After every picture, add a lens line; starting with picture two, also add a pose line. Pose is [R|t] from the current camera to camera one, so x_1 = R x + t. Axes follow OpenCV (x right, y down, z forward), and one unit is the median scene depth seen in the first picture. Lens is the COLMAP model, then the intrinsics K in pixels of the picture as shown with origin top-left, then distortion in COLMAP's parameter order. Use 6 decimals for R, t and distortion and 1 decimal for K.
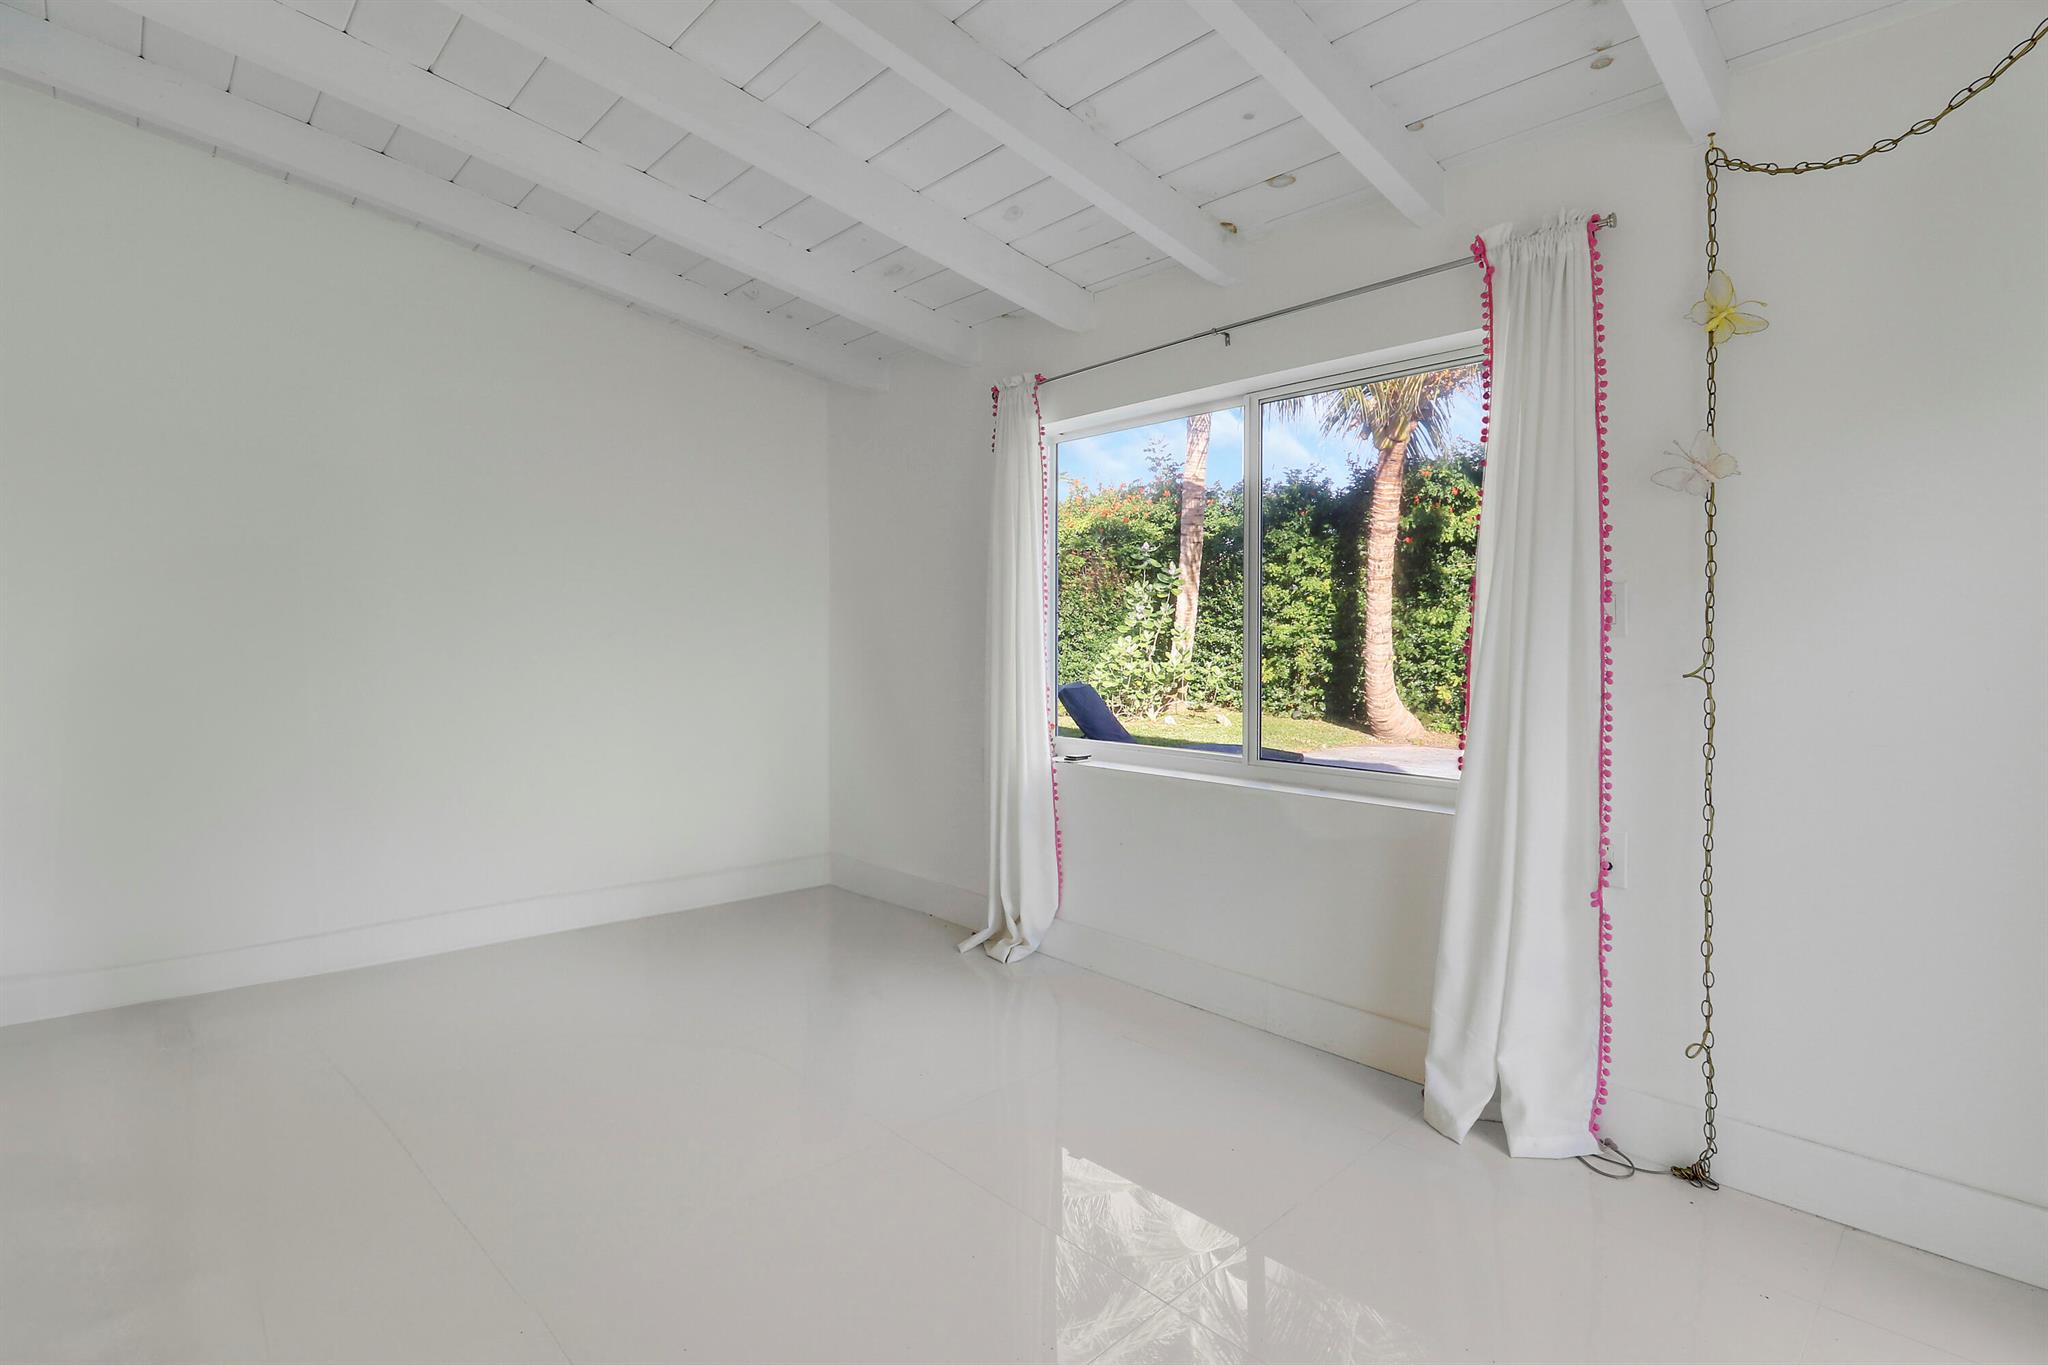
lens RADIAL K [[947.6, 0, 1002.4], [0, 947.6, 659.0], [0, 0, 1]] dist [-0.024864, -0.000159]
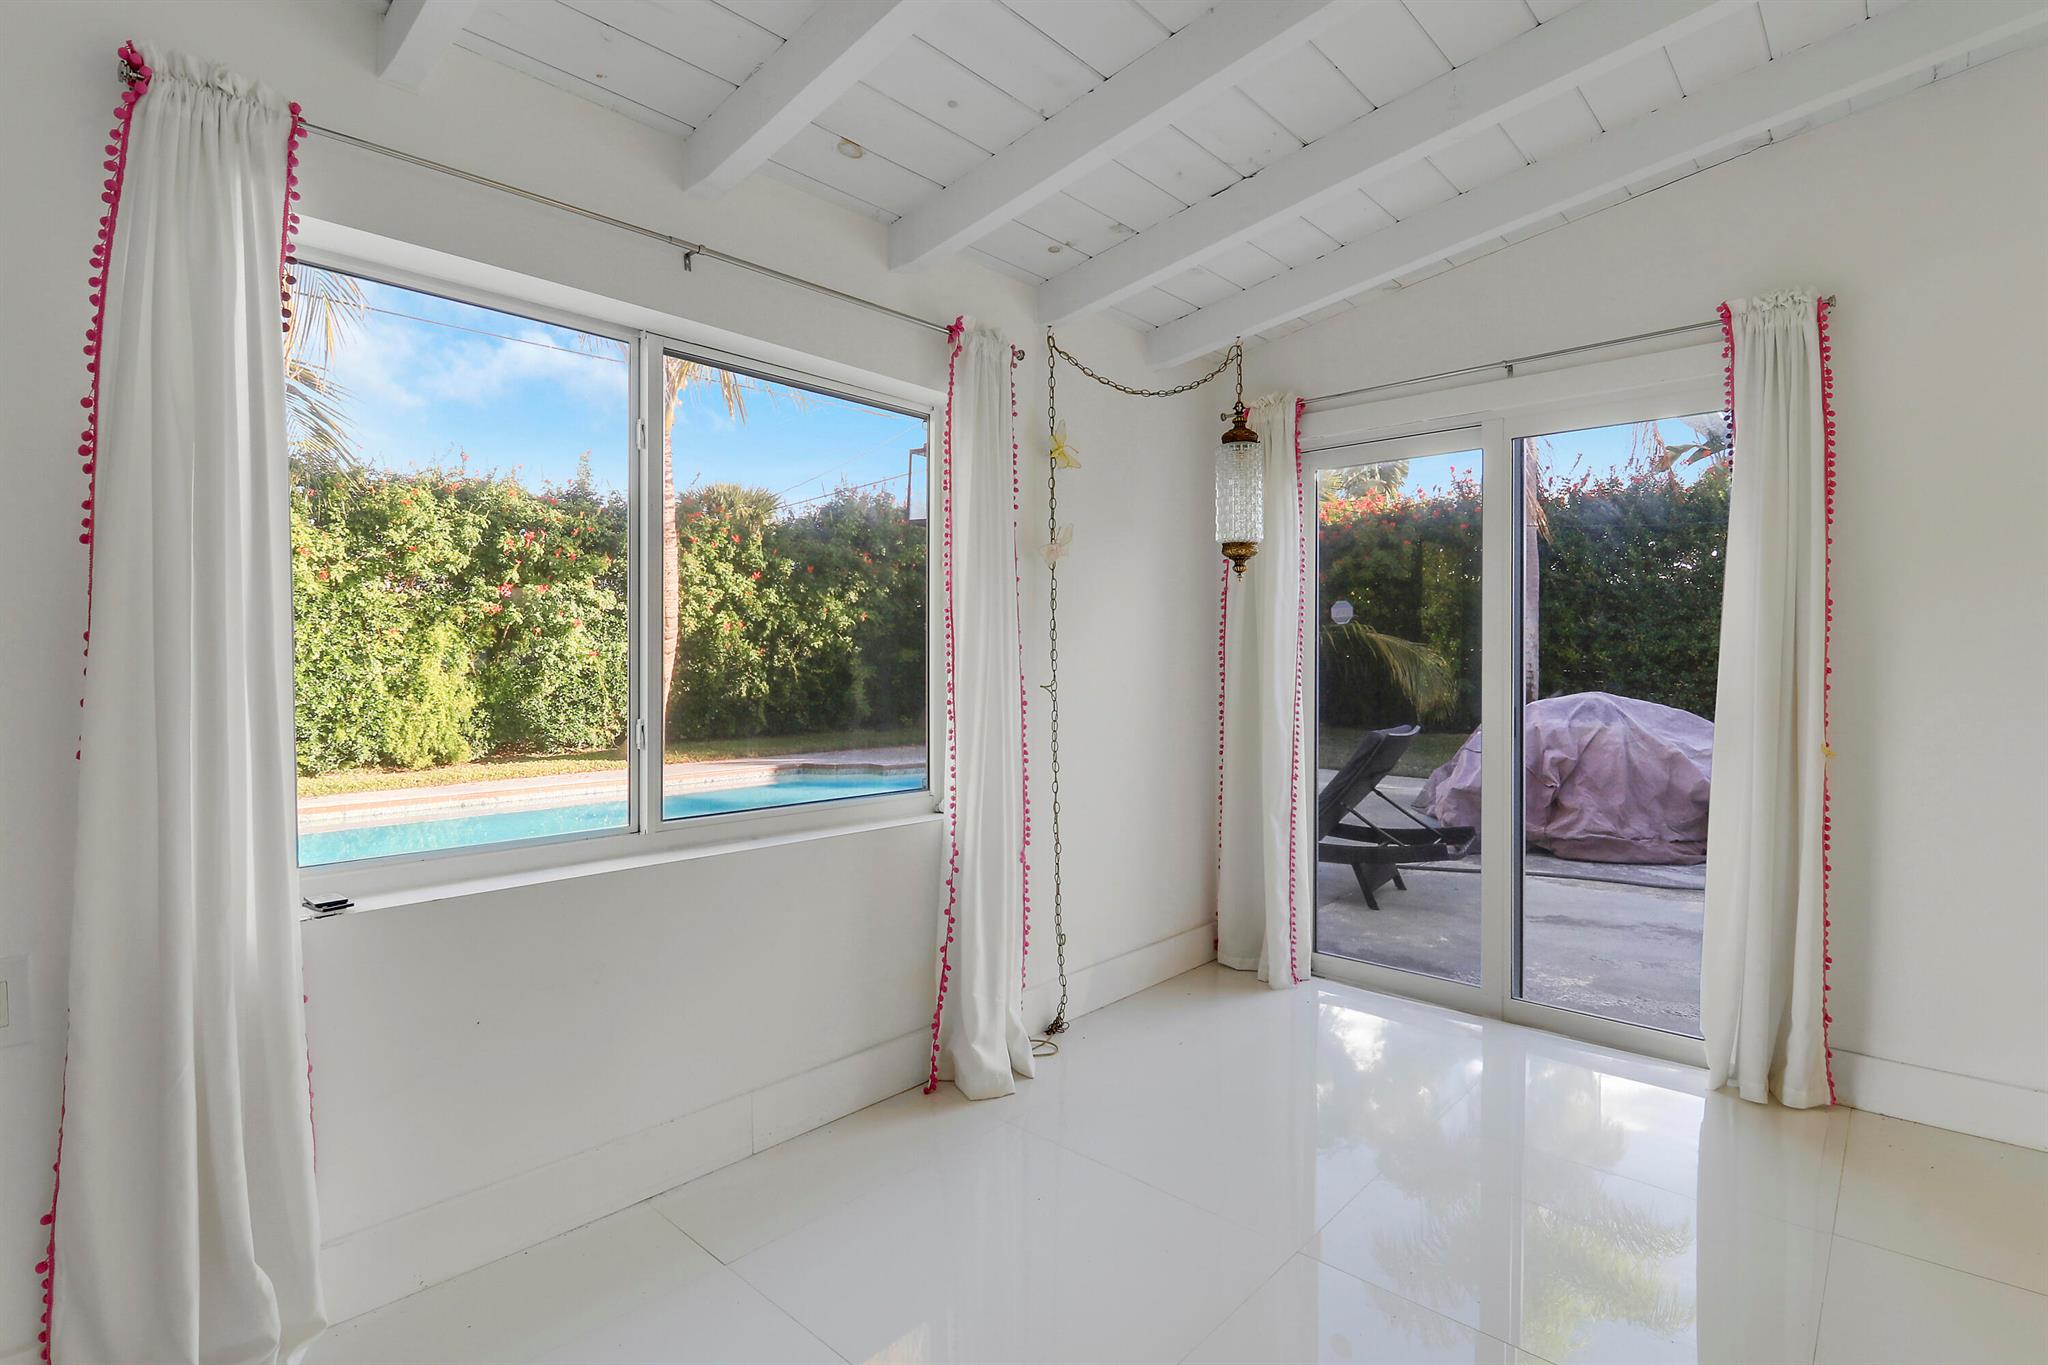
lens RADIAL K [[987.4, 0, 1025.0], [0, 987.4, 658.4], [0, 0, 1]] dist [0.010752, -0.017864]
pose [[-0.105170, -0.002259, 0.994452, -0.491866], [0.018249, 0.999825, 0.004201, -0.020808], [-0.994287, 0.018590, -0.105110, 0.727442]]
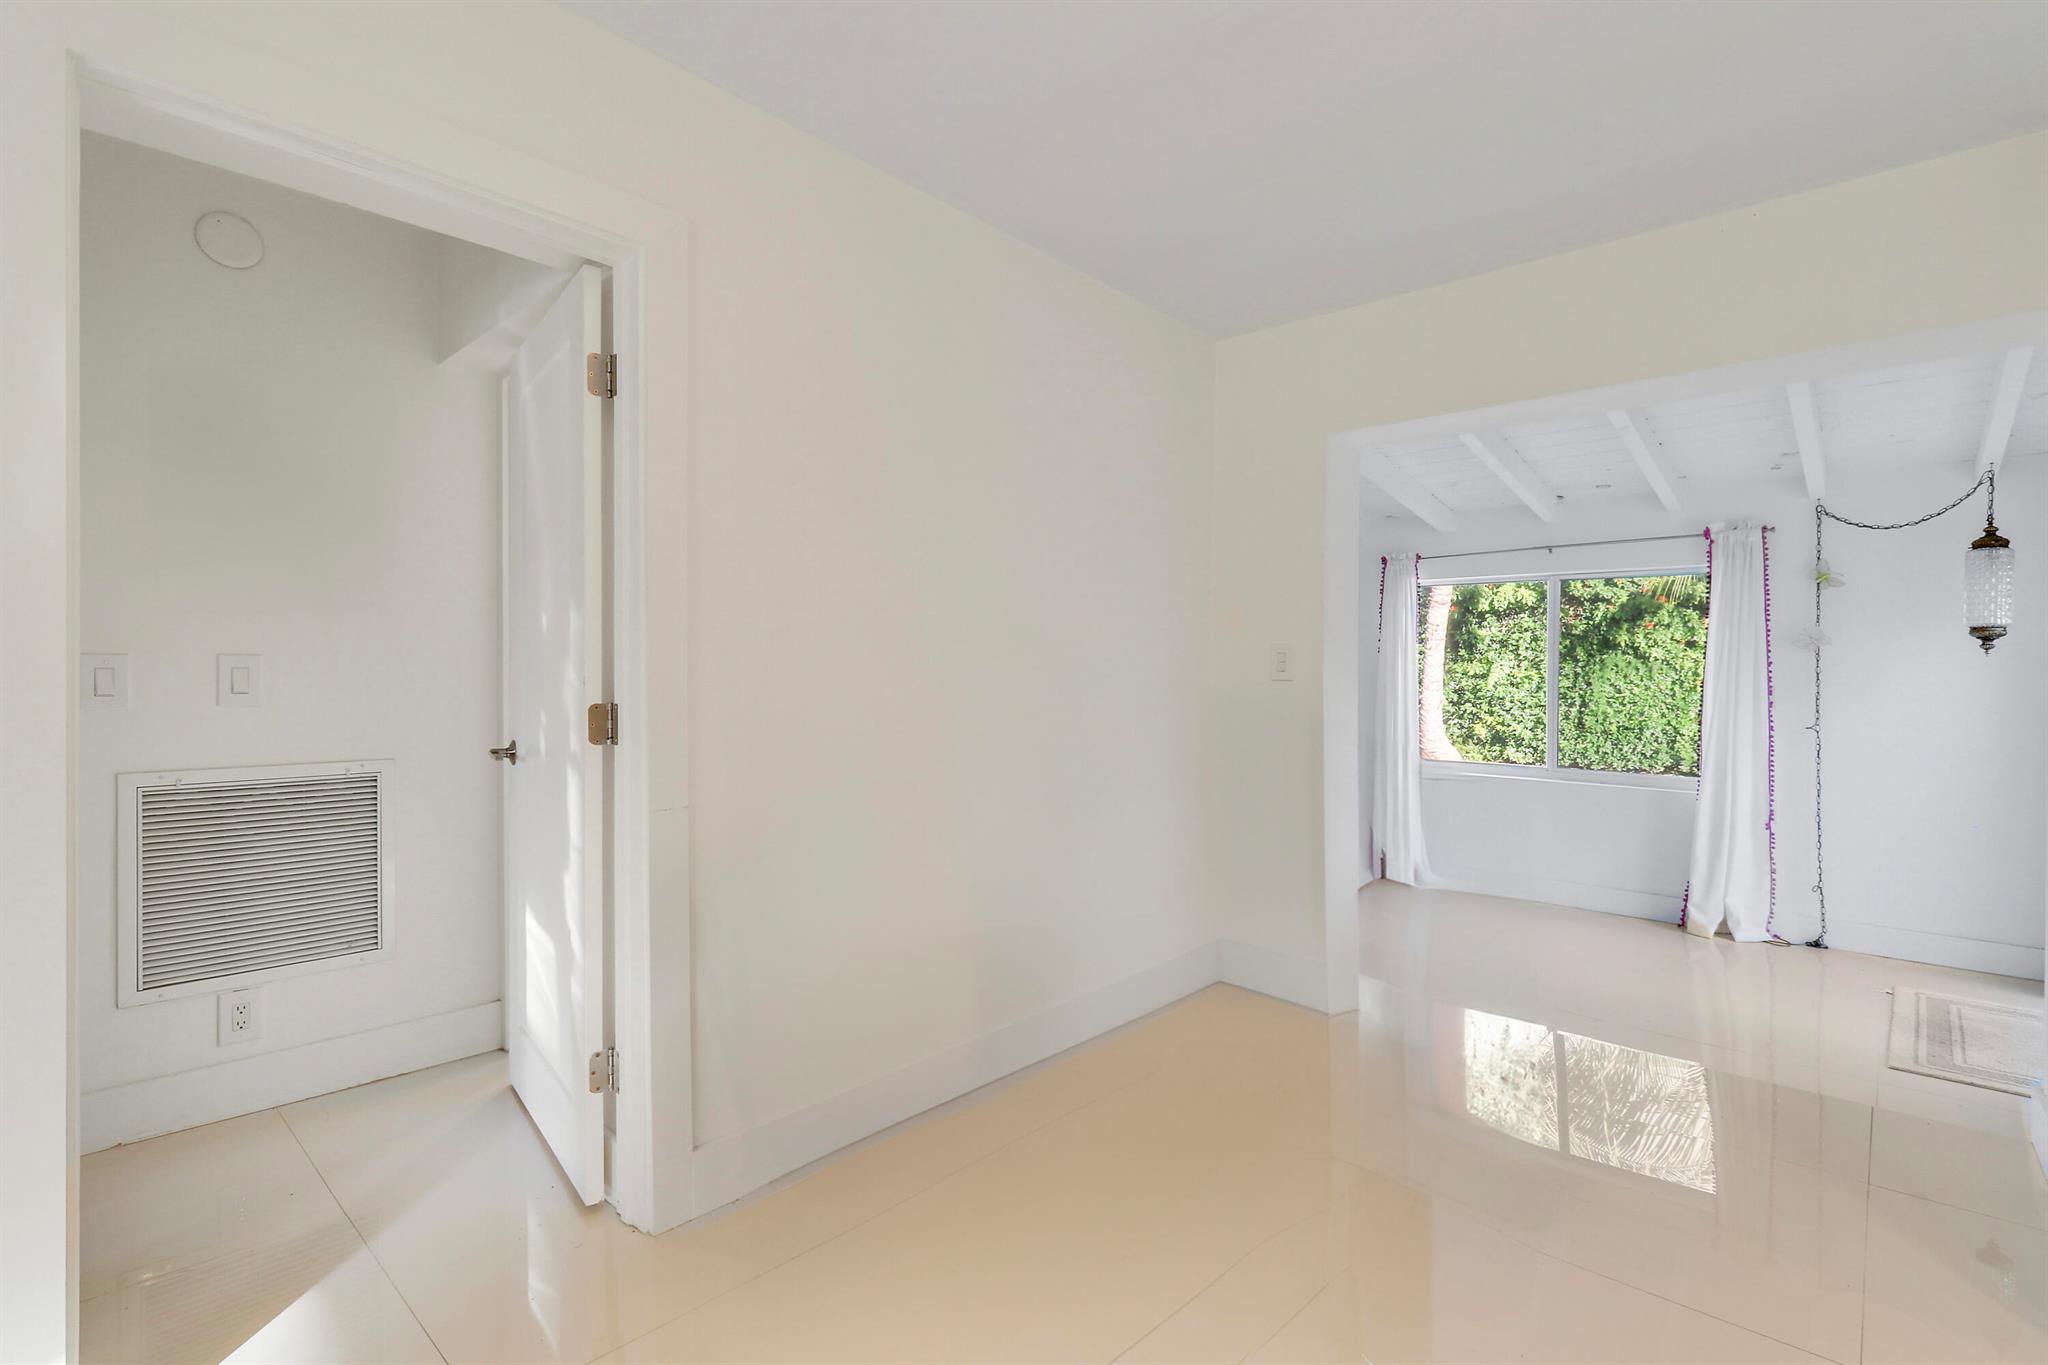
lens RADIAL K [[964.8, 0, 1033.3], [0, 964.8, 666.1], [0, 0, 1]] dist [-0.000773, 0.000036]
pose [[0.993753, 0.008296, 0.111289, -0.895795], [-0.005374, 0.999634, -0.026527, -0.038305], [-0.111469, 0.025764, 0.993434, -0.725064]]
